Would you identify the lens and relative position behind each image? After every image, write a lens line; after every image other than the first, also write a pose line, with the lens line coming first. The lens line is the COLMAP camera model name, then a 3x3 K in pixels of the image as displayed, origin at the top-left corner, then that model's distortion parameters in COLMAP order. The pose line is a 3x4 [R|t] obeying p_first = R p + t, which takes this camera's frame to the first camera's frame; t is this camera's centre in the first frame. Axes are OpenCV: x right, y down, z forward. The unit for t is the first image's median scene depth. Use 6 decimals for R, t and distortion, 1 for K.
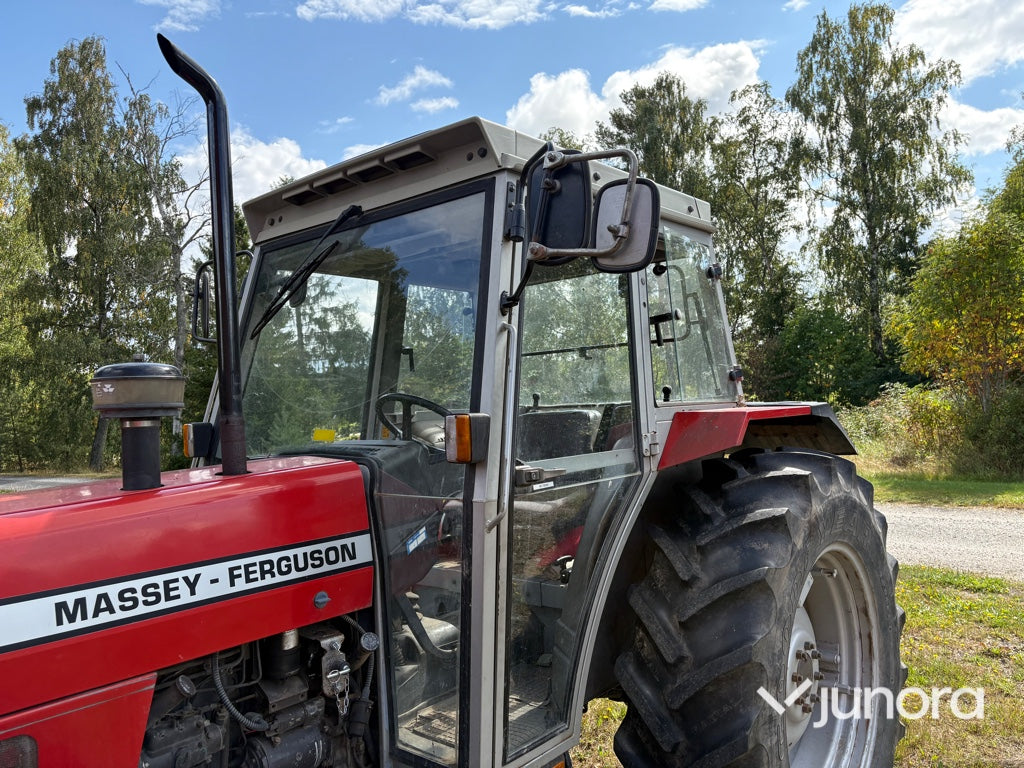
lens RADIAL K [[770.5, 0, 513.1], [0, 770.5, 395.0], [0, 0, 1]] dist [0.057836, -0.065425]
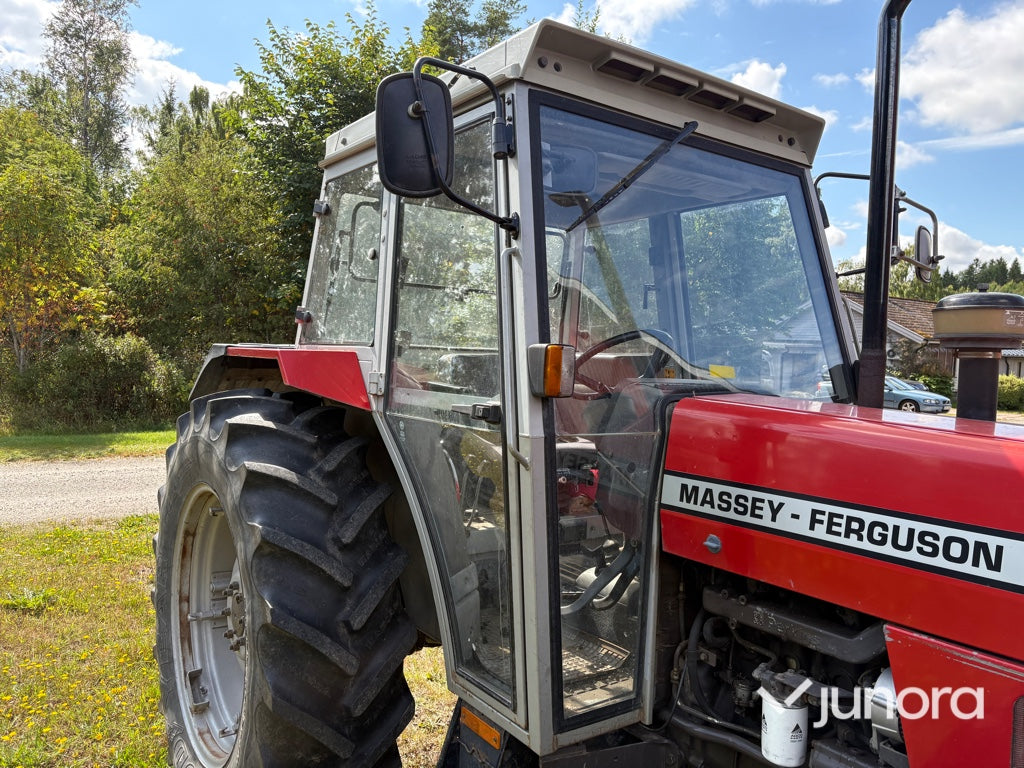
lens RADIAL K [[770.5, 0, 518.6], [0, 770.5, 394.7], [0, 0, 1]] dist [0.057836, -0.065425]
pose [[-0.267113, 0.060655, -0.961755, 0.429786], [-0.013909, 0.997671, 0.066783, 0.025595], [0.963565, 0.031216, -0.265647, 0.666819]]
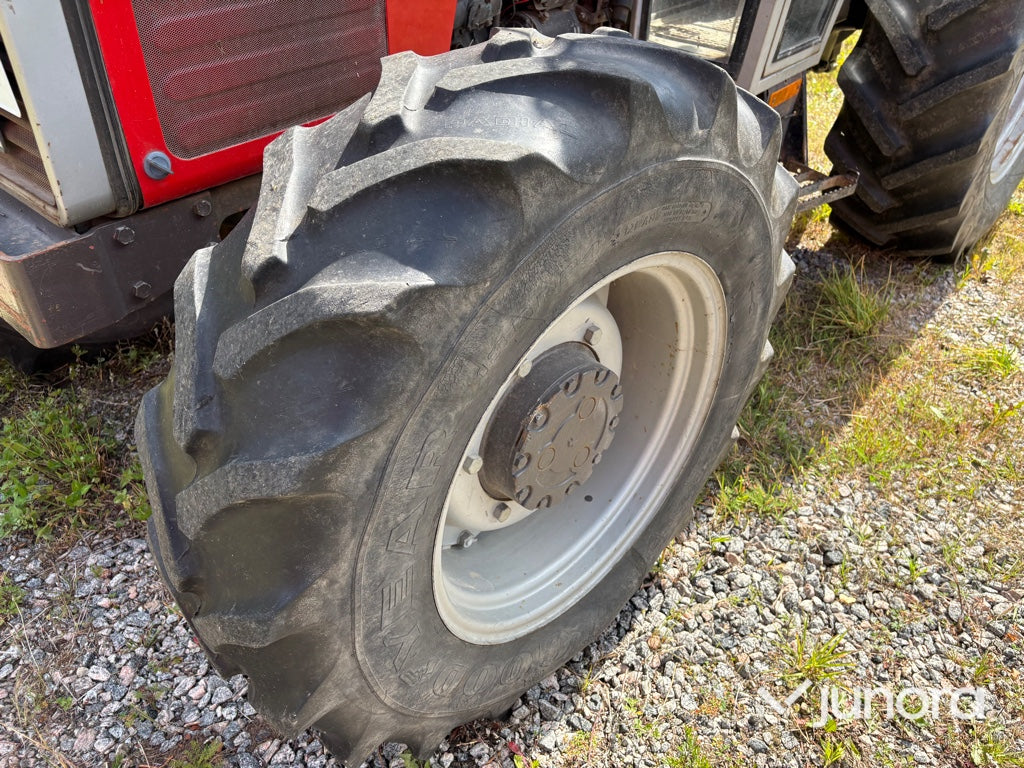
lens RADIAL K [[770.5, 0, 512.8], [0, 770.5, 388.9], [0, 0, 1]] dist [0.057836, -0.065425]
pose [[0.997834, 0.053425, 0.038387, -0.283823], [-0.065716, 0.782525, 0.619142, 0.174793], [0.003039, -0.620323, 0.784340, -0.009519]]
